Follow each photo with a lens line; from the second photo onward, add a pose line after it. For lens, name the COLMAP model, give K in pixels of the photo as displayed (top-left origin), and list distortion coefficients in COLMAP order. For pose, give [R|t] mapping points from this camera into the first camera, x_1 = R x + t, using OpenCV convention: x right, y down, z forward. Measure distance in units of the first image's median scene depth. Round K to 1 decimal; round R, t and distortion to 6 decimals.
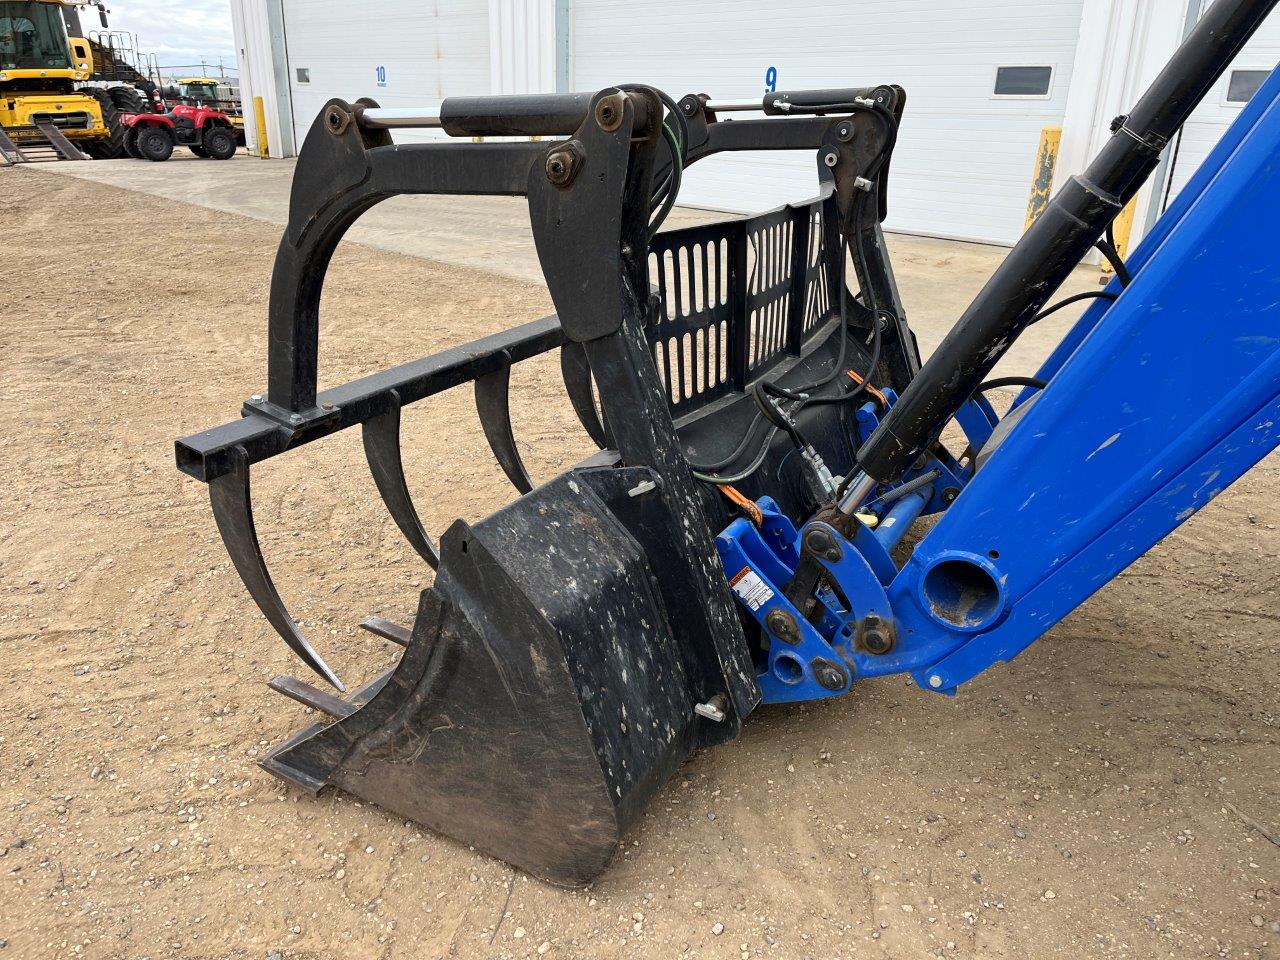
lens RADIAL K [[959.8, 0, 645.3], [0, 959.8, 491.7], [0, 0, 1]] dist [0.085849, -0.103558]
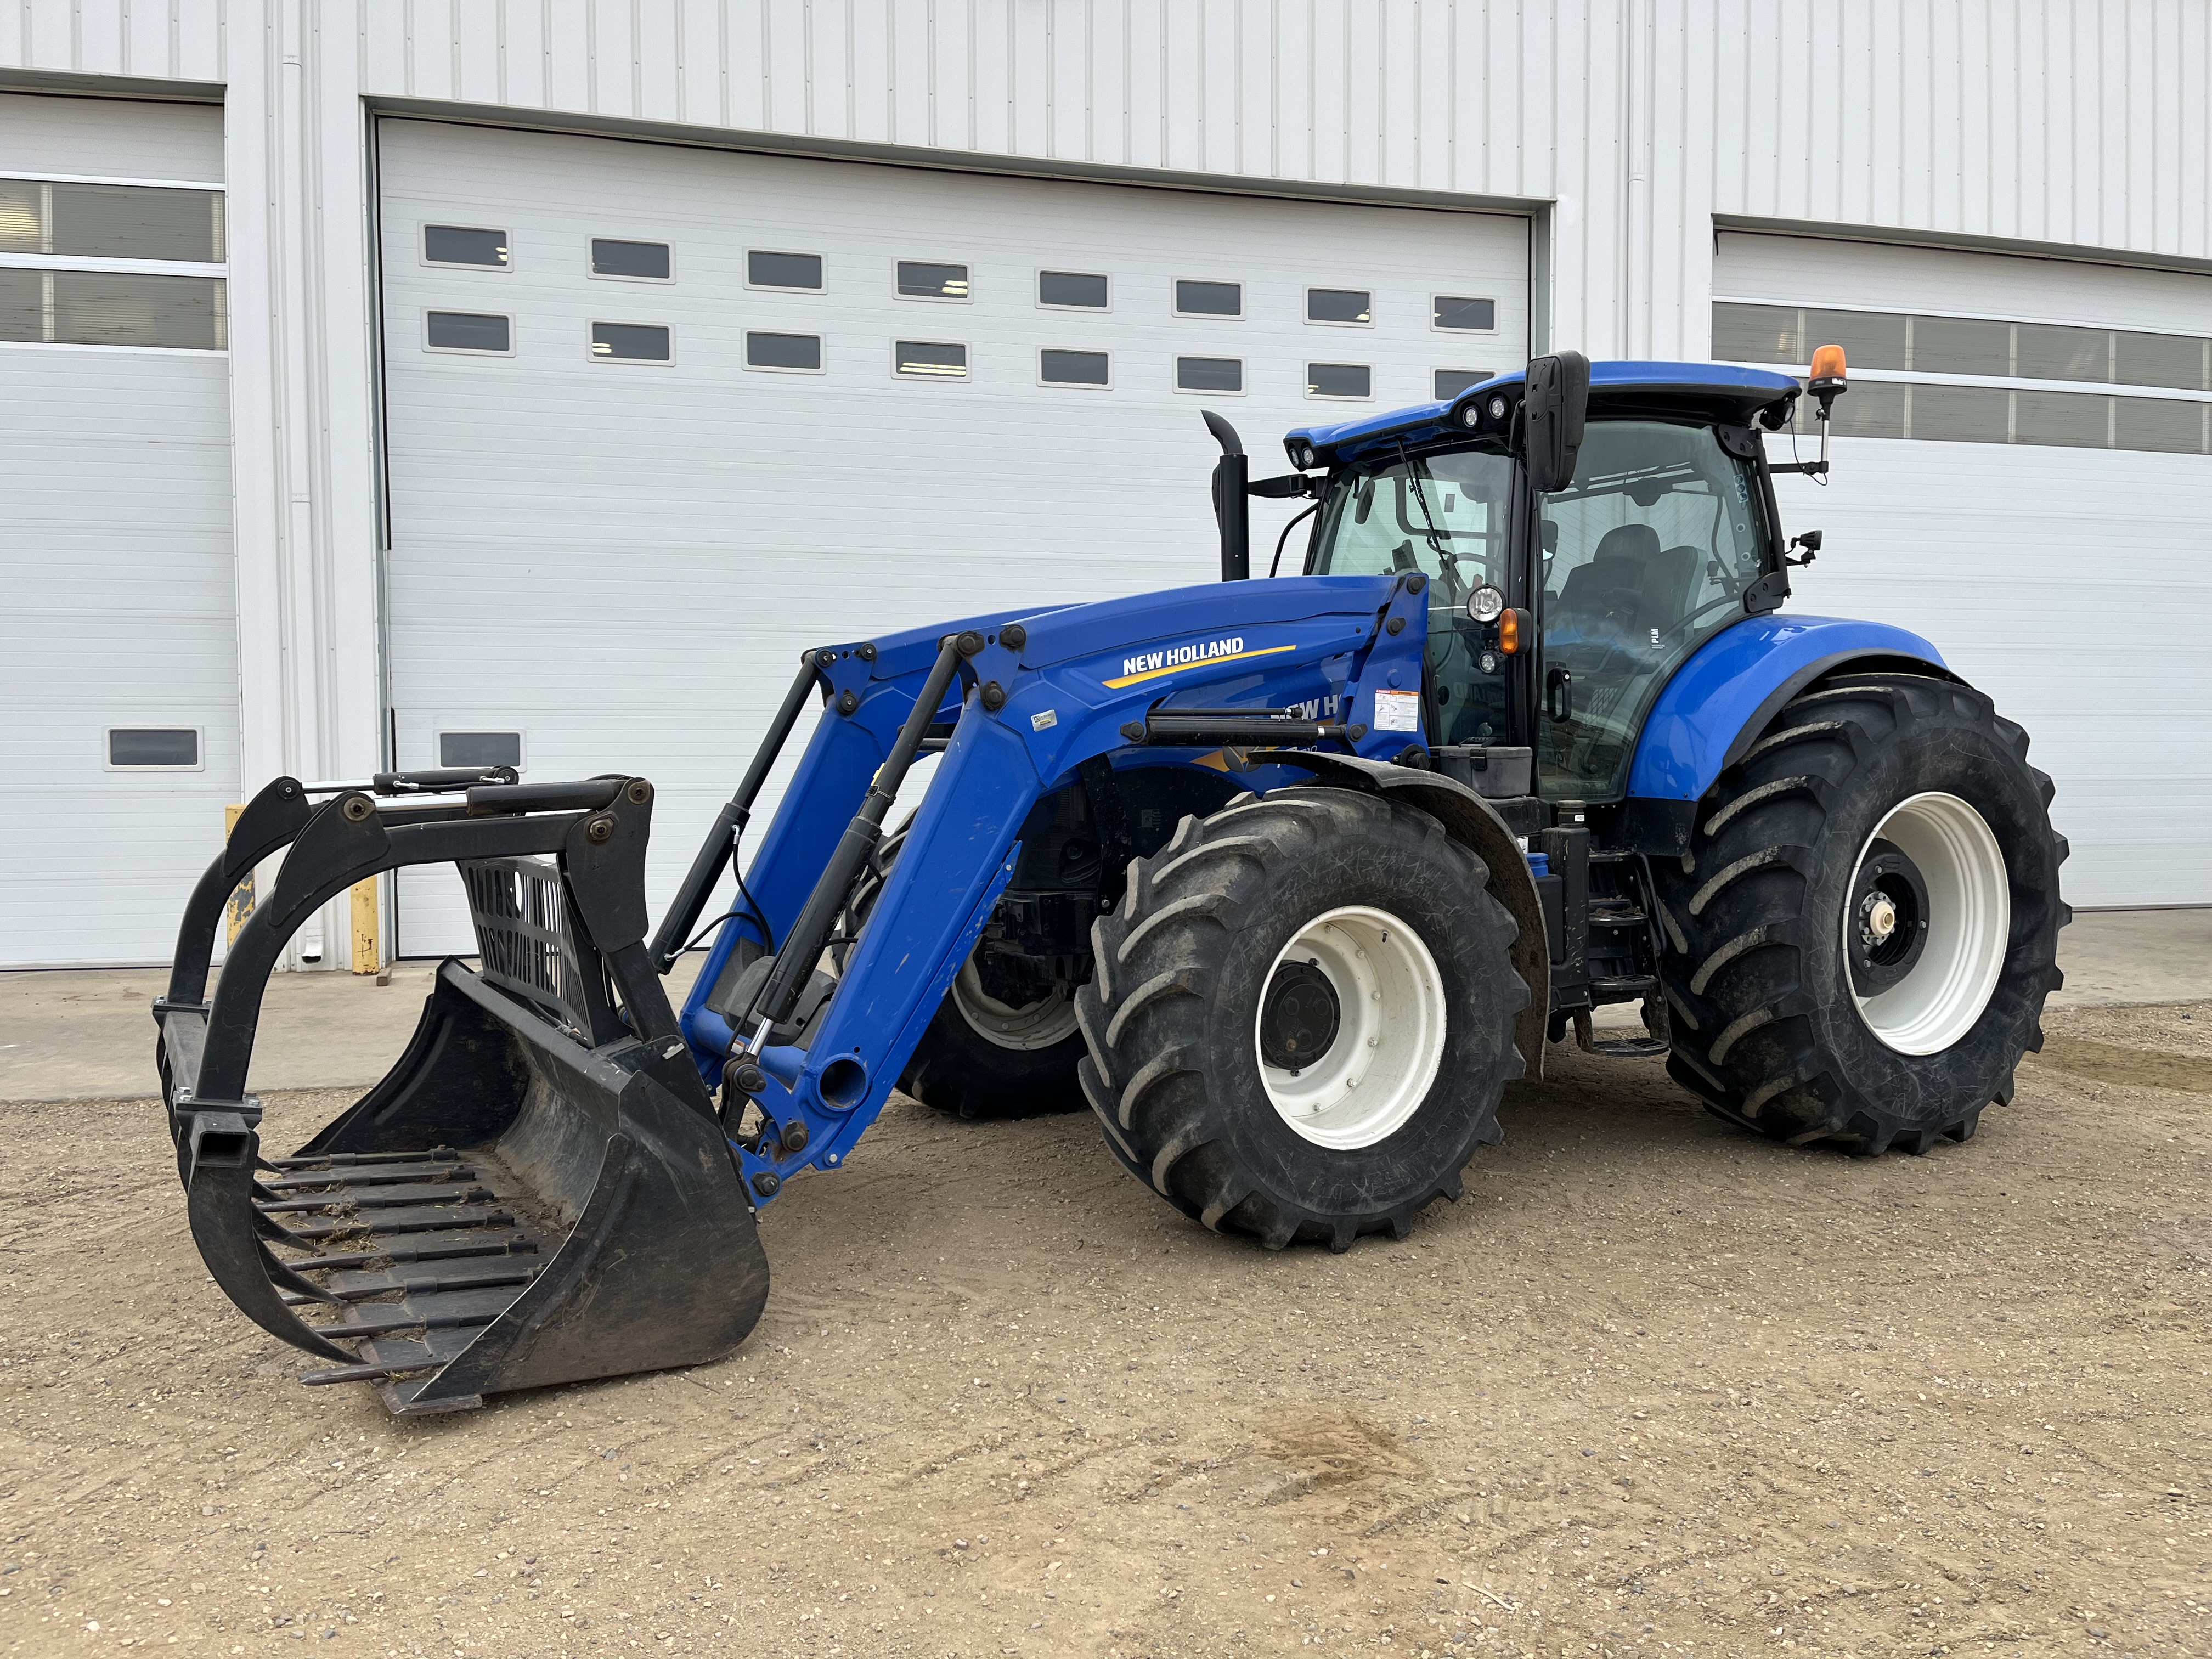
lens RADIAL K [[1693.8, 0, 1114.1], [0, 1693.8, 847.2], [0, 0, 1]] dist [0.053366, -0.004604]
pose [[0.489035, -0.061532, 0.870091, -1.756623], [0.340128, 0.932000, -0.125259, 0.239530], [-0.803217, 0.357198, 0.476709, -0.728525]]
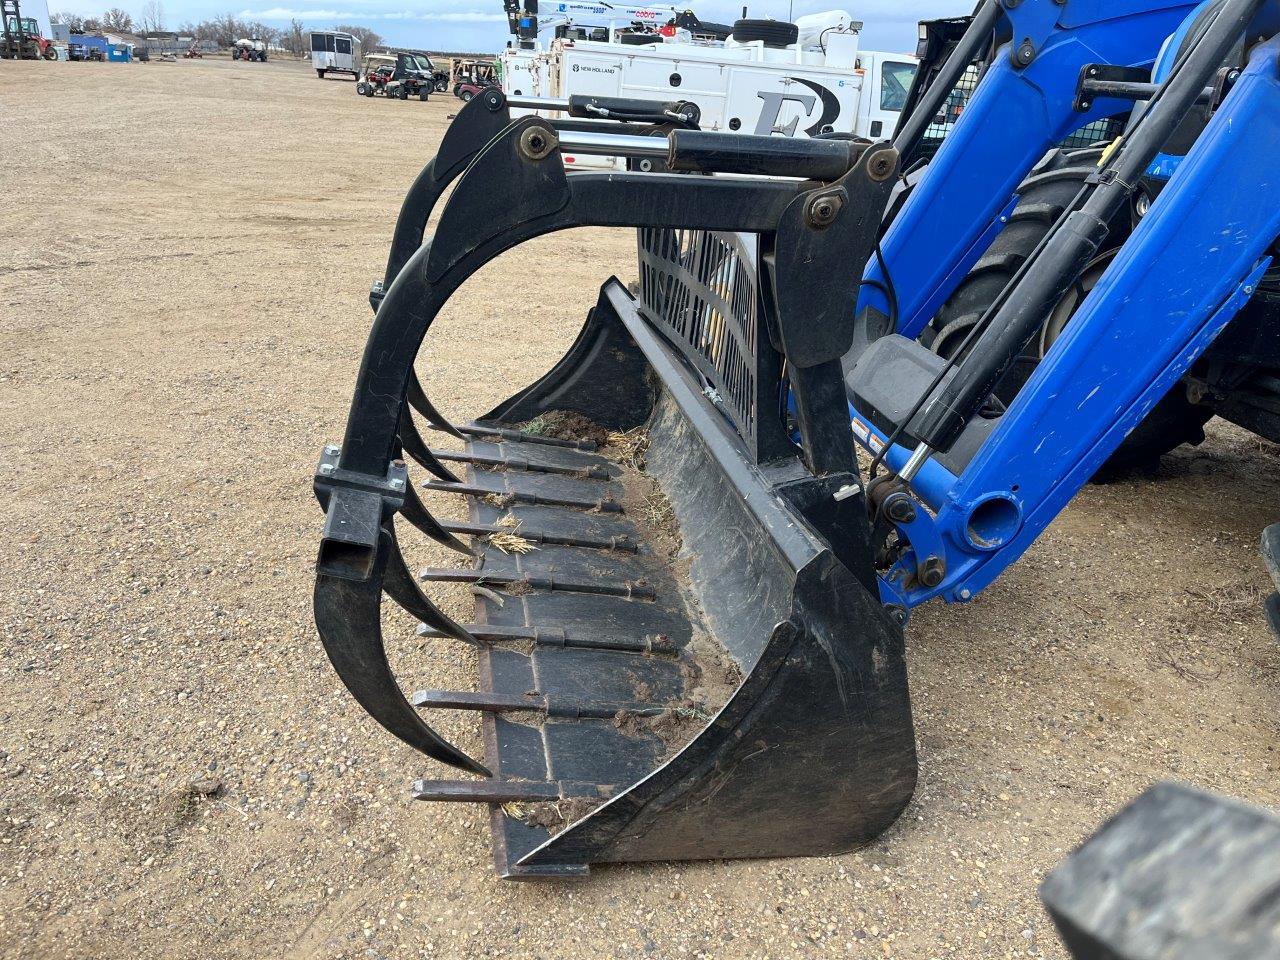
lens RADIAL K [[949.6, 0, 617.4], [0, 949.6, 483.8], [0, 0, 1]] dist [0.084602, -0.097077]
pose [[0.769079, -0.170656, 0.615949, -0.903290], [0.140479, 0.985264, 0.097575, -0.159566], [-0.623524, 0.011485, 0.781720, 0.293011]]
